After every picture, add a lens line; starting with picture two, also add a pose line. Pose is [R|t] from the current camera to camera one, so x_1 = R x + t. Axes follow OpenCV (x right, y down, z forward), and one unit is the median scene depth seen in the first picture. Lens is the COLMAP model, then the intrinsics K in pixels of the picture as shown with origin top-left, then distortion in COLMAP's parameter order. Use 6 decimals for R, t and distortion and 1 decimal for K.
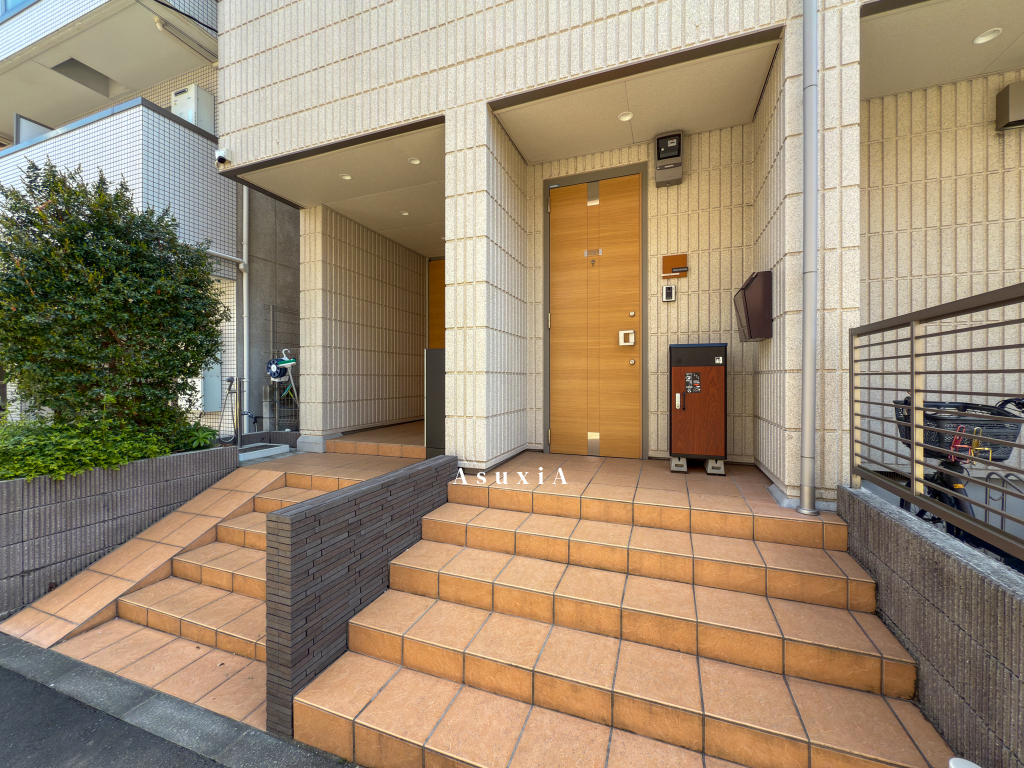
lens RADIAL K [[407.6, 0, 518.1], [0, 407.6, 379.7], [0, 0, 1]] dist [-0.002944, 0.000508]
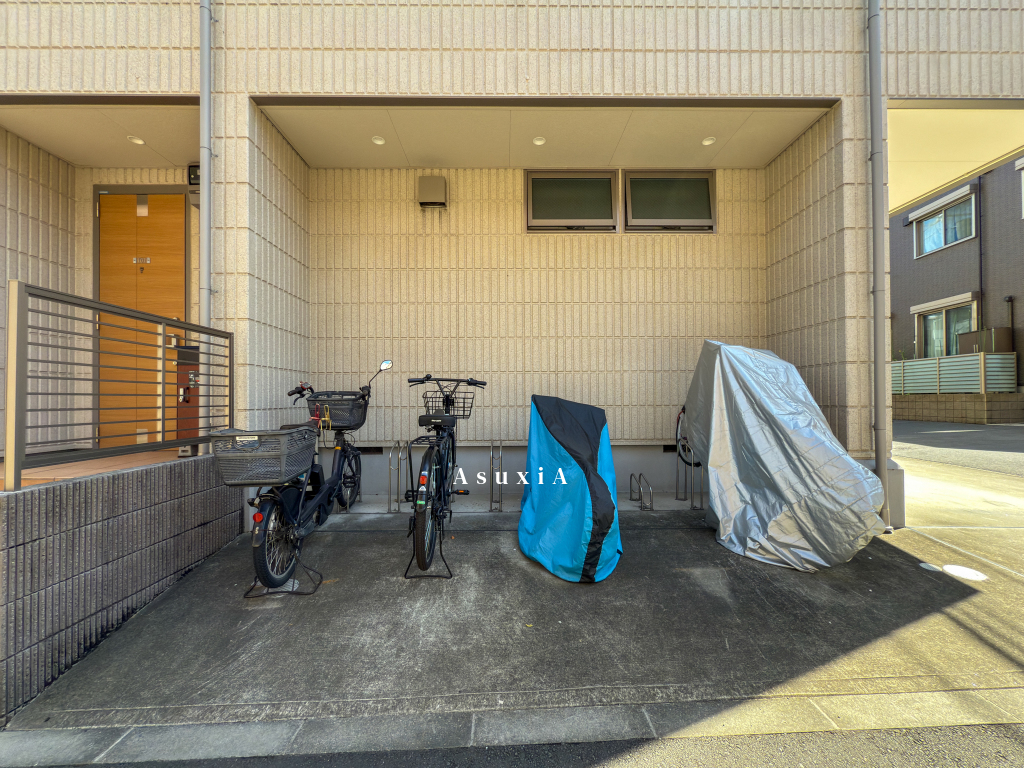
lens RADIAL K [[407.6, 0, 513.4], [0, 407.6, 393.8], [0, 0, 1]] dist [-0.002944, 0.000508]
pose [[0.933745, 0.004673, 0.357909, 0.542969], [-0.000343, 0.999926, -0.012161, 0.039570], [-0.357939, 0.011233, 0.933677, -0.261362]]
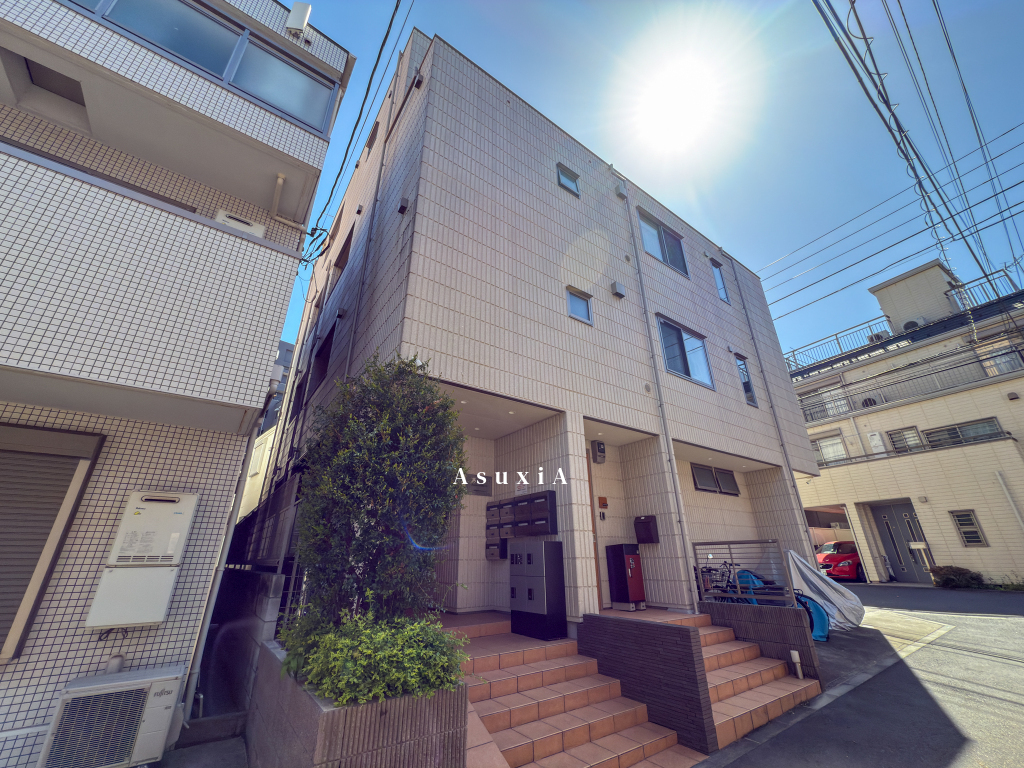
lens RADIAL K [[407.6, 0, 508.9], [0, 407.6, 387.0], [0, 0, 1]] dist [-0.002944, 0.000508]
pose [[0.564213, 0.321362, 0.760520, -1.189082], [0.011037, 0.918122, -0.396145, -0.001424], [-0.825556, 0.231904, 0.514469, 0.136543]]
